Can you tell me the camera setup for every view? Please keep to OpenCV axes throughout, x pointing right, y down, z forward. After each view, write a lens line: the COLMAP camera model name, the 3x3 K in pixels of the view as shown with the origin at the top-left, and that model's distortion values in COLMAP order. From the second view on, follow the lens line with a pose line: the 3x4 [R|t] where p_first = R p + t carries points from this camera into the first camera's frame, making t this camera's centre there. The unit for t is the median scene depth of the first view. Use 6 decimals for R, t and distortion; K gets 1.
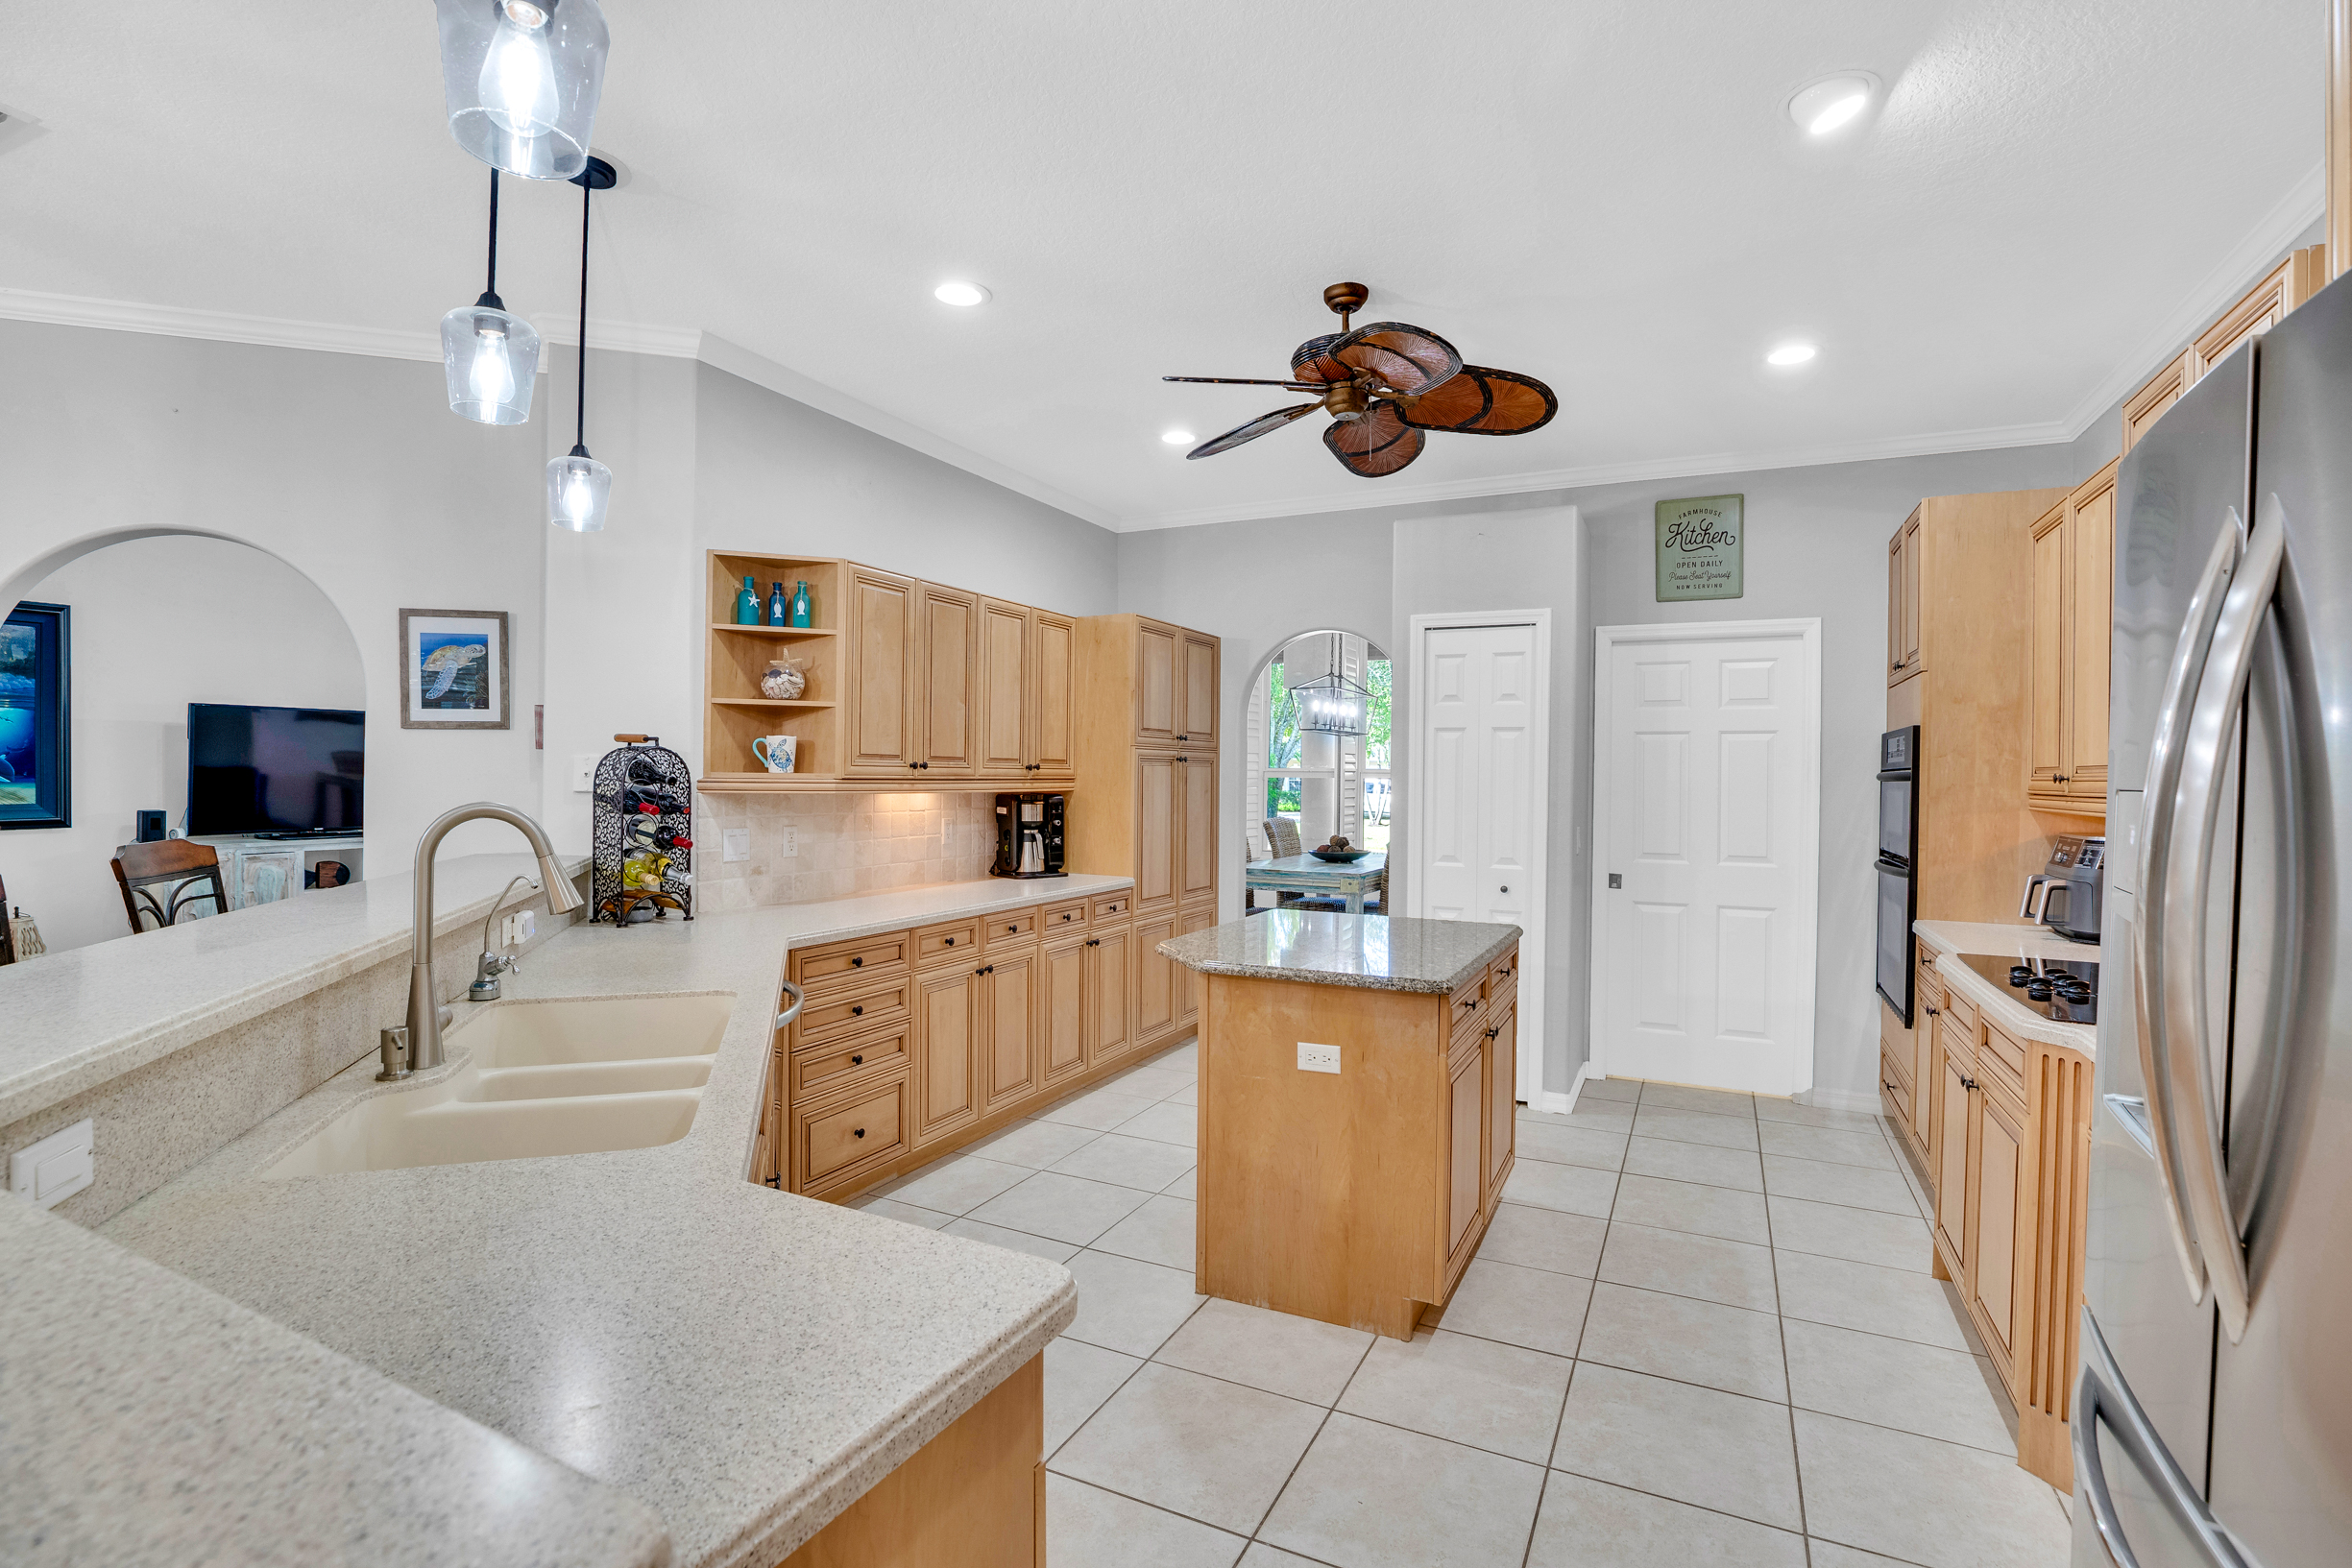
lens RADIAL K [[1082.8, 0, 1177.5], [0, 1082.8, 777.5], [0, 0, 1]] dist [-0.045726, 0.014244]
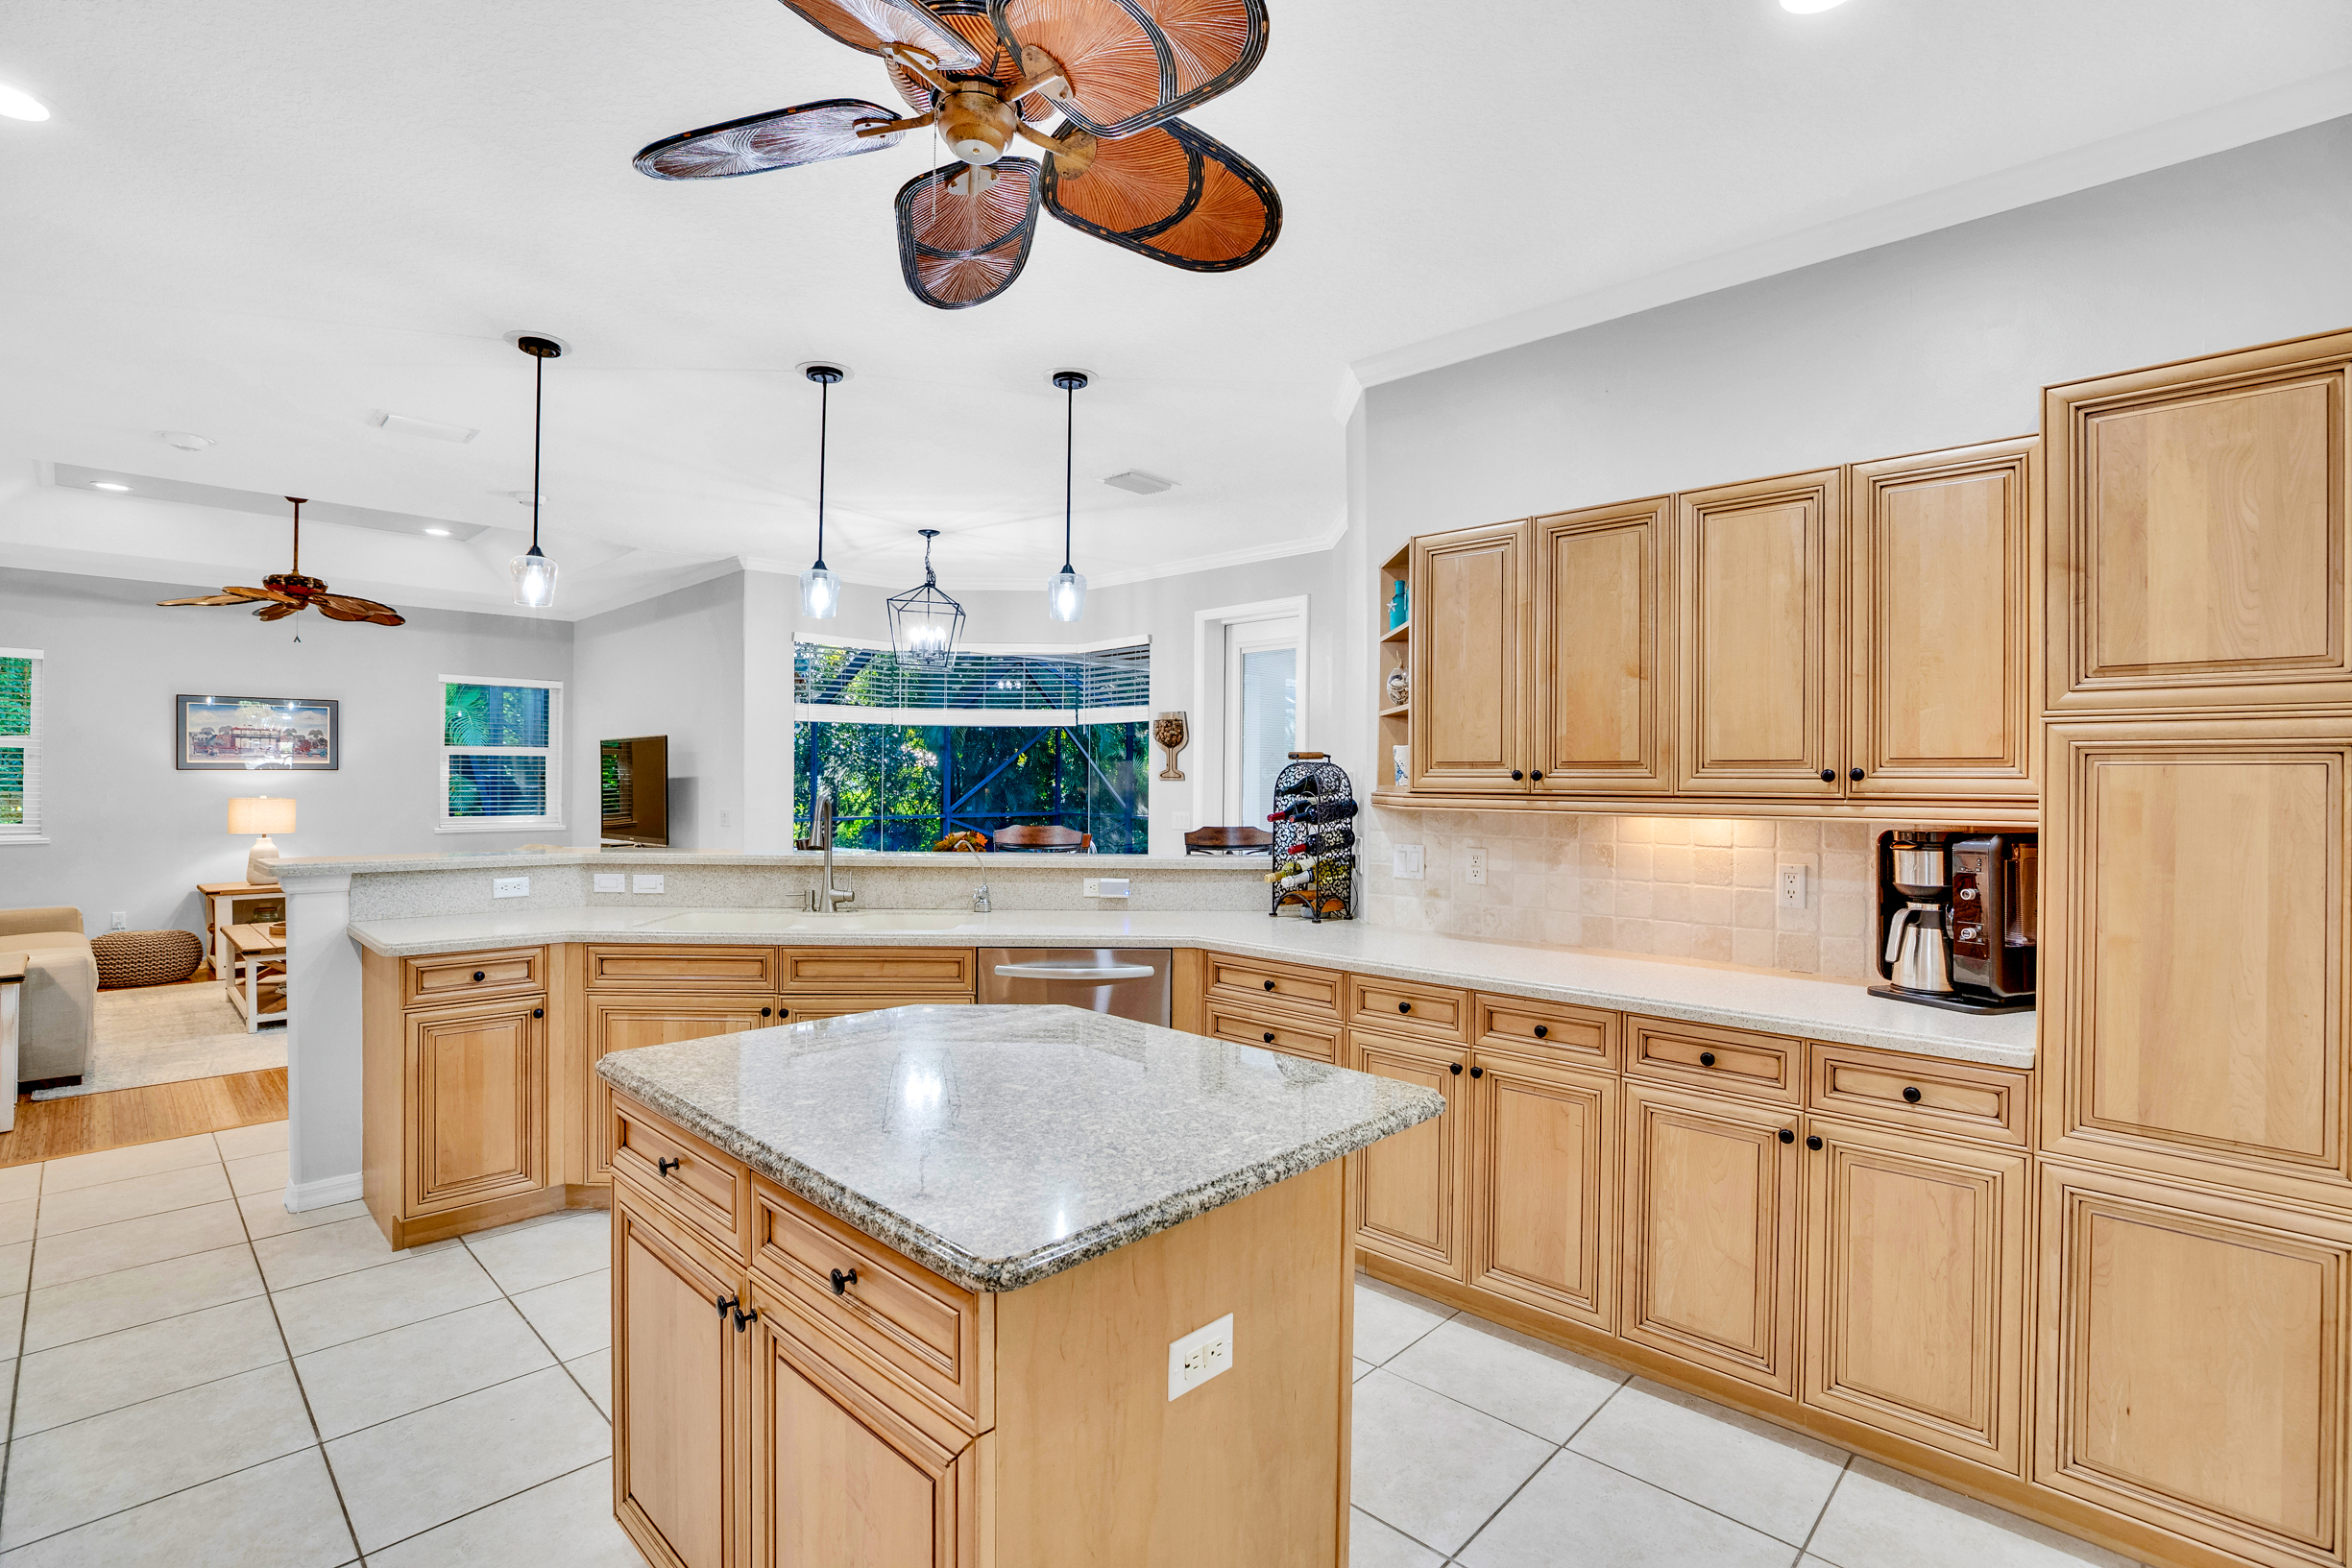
lens RADIAL K [[1082.8, 0, 1186.4], [0, 1082.8, 775.9], [0, 0, 1]] dist [-0.045726, 0.014244]
pose [[-0.294679, -0.016699, -0.955450, 0.528258], [-0.013563, 0.999820, -0.013291, 0.002043], [0.955500, 0.009042, -0.294852, 1.018312]]
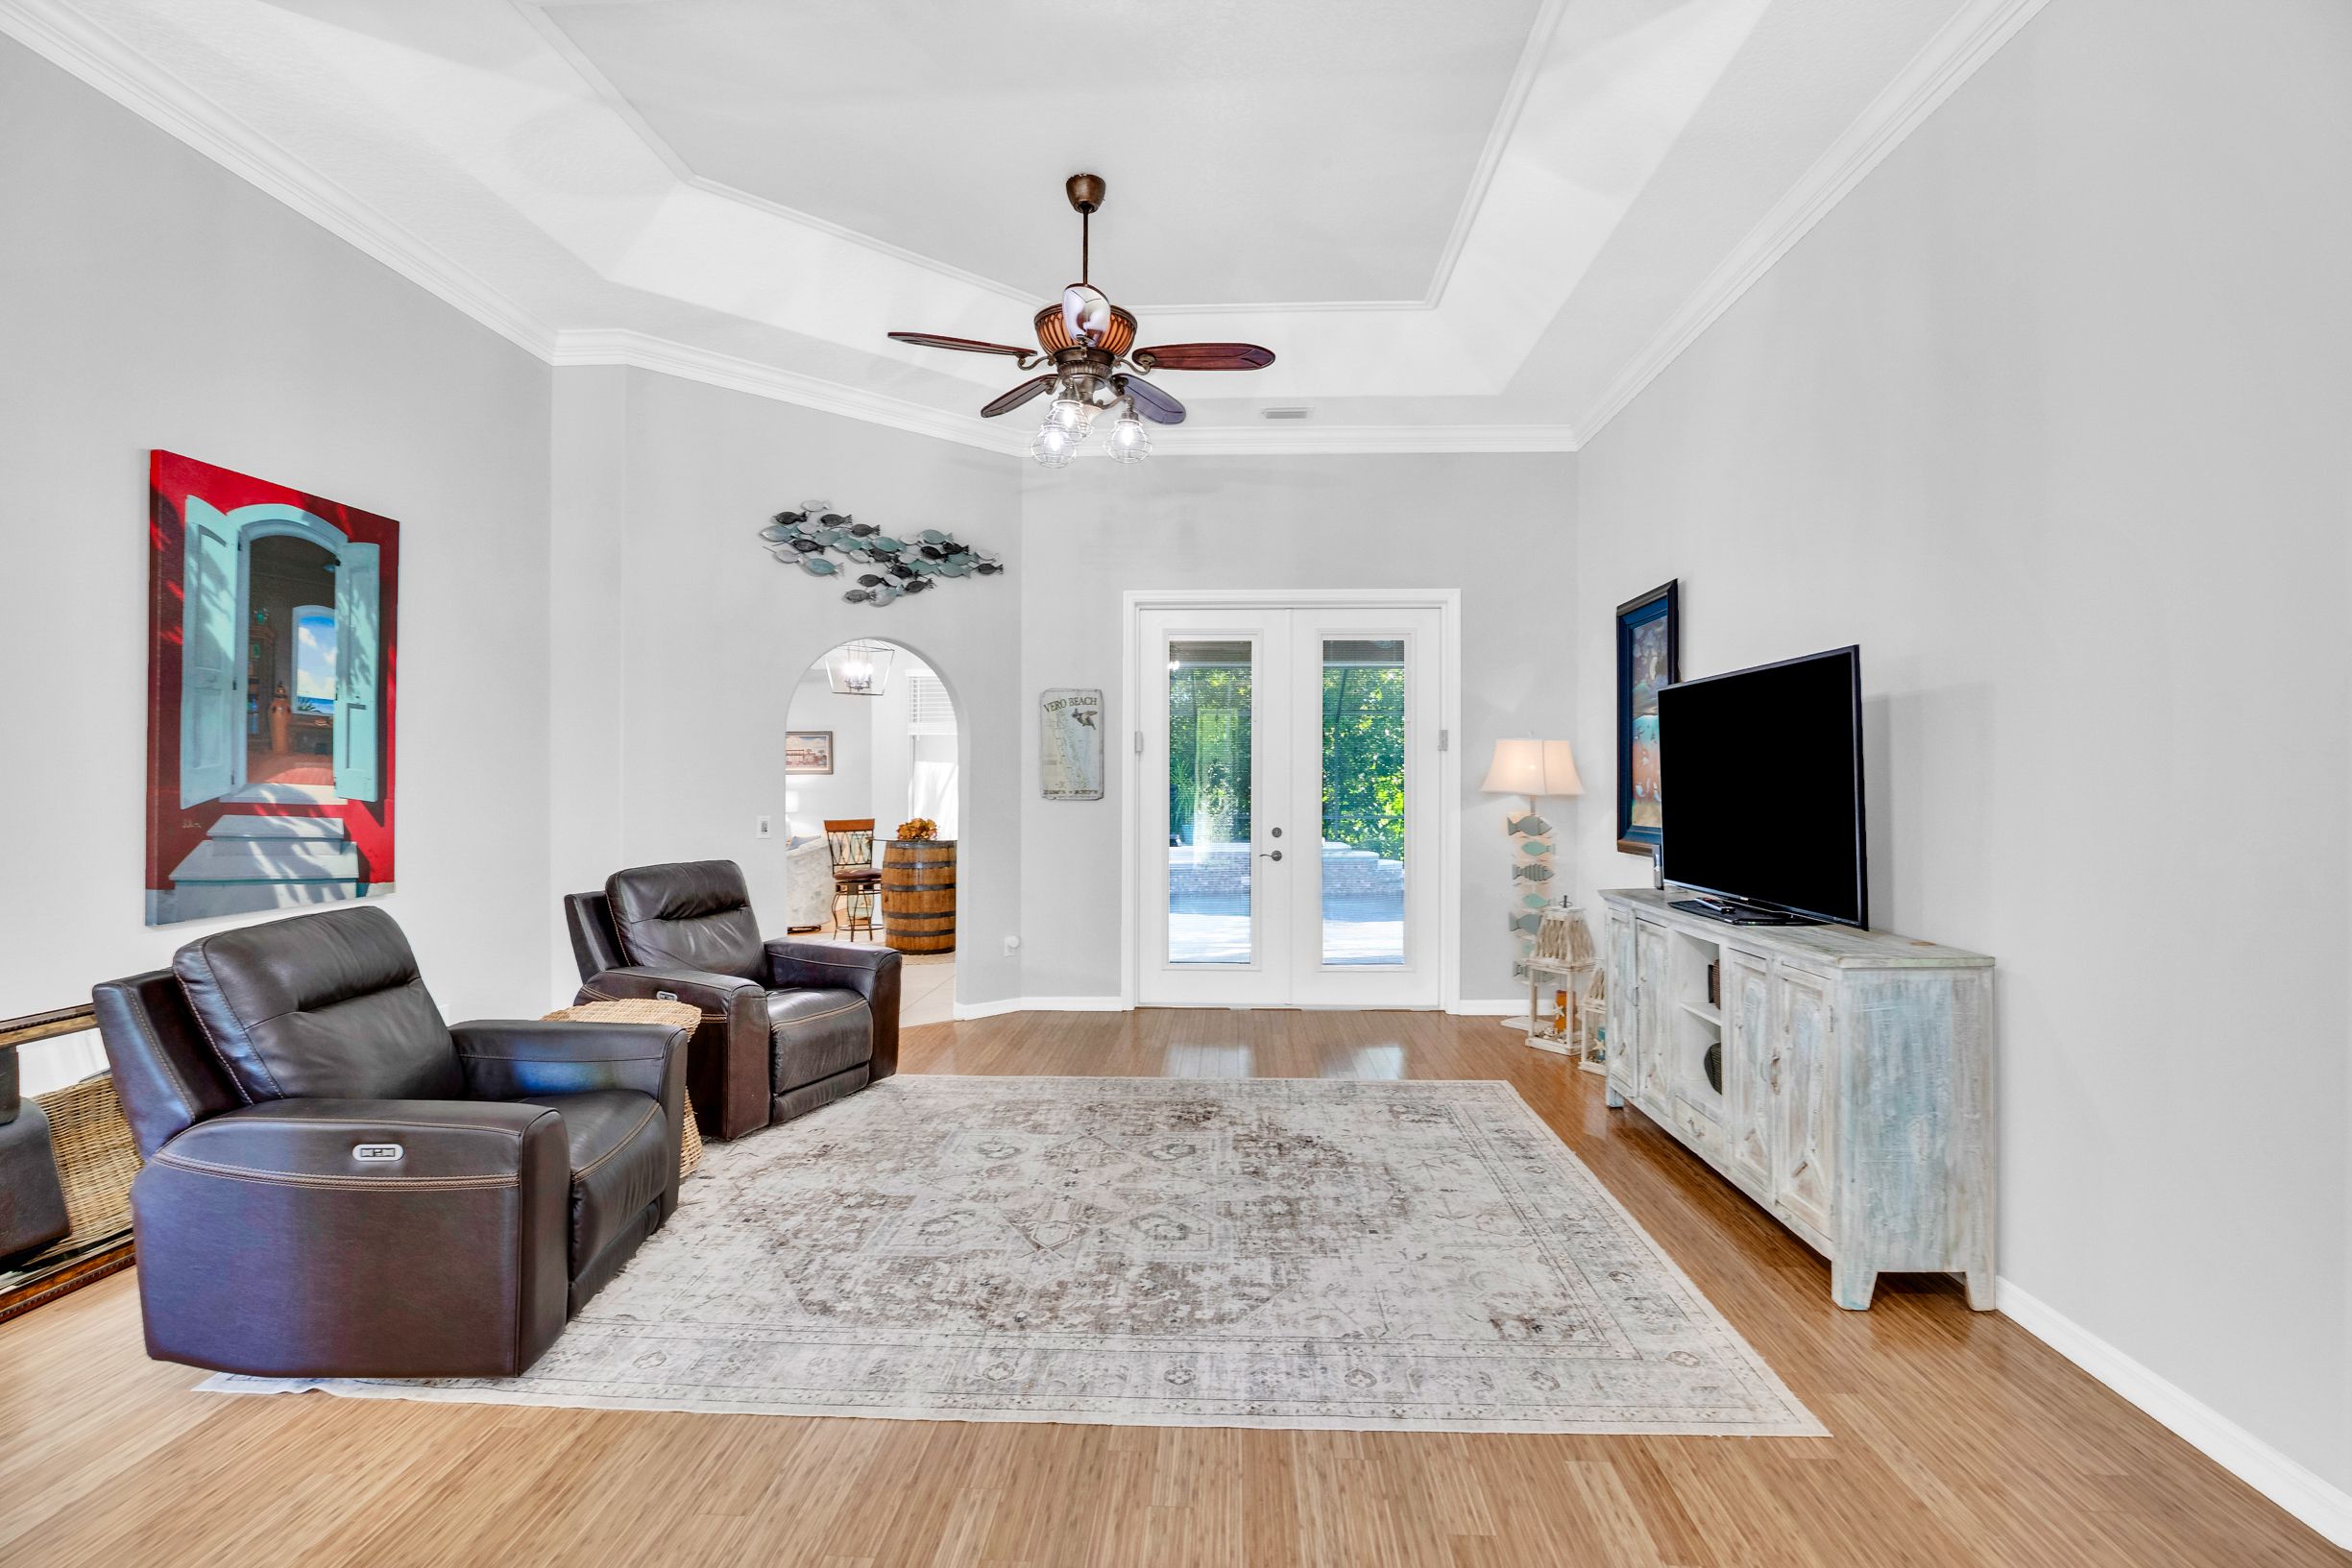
lens RADIAL K [[1082.8, 0, 1184.5], [0, 1082.8, 780.1], [0, 0, 1]] dist [-0.045726, 0.014244]
pose [[-0.915530, -0.014389, -0.401991, -0.596443], [-0.015299, 0.999883, -0.000947, -0.009484], [0.401958, 0.005283, -0.915643, 2.374737]]
